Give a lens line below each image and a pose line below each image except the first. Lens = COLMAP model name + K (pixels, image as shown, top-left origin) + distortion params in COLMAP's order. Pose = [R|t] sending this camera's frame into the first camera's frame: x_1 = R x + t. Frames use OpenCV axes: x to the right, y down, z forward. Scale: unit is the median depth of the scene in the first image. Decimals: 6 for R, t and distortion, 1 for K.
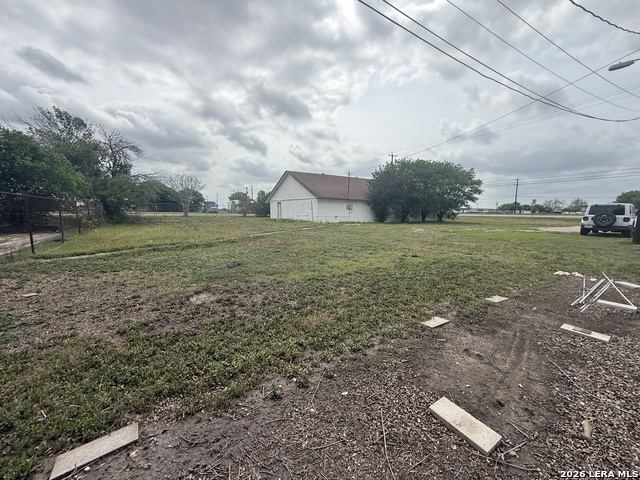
lens RADIAL K [[263.3, 0, 326.6], [0, 263.3, 214.5], [0, 0, 1]] dist [0.000639, 0.000031]
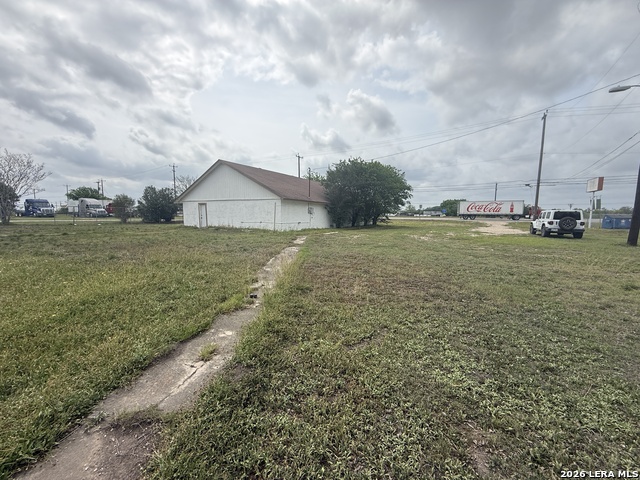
lens RADIAL K [[265.0, 0, 318.4], [0, 265.0, 251.7], [0, 0, 1]] dist [-0.000379, -0.000076]
pose [[0.891105, -0.061068, 0.449670, -0.174047], [0.003641, 0.991834, 0.127483, -0.004114], [-0.453784, -0.111963, 0.884050, 0.136973]]
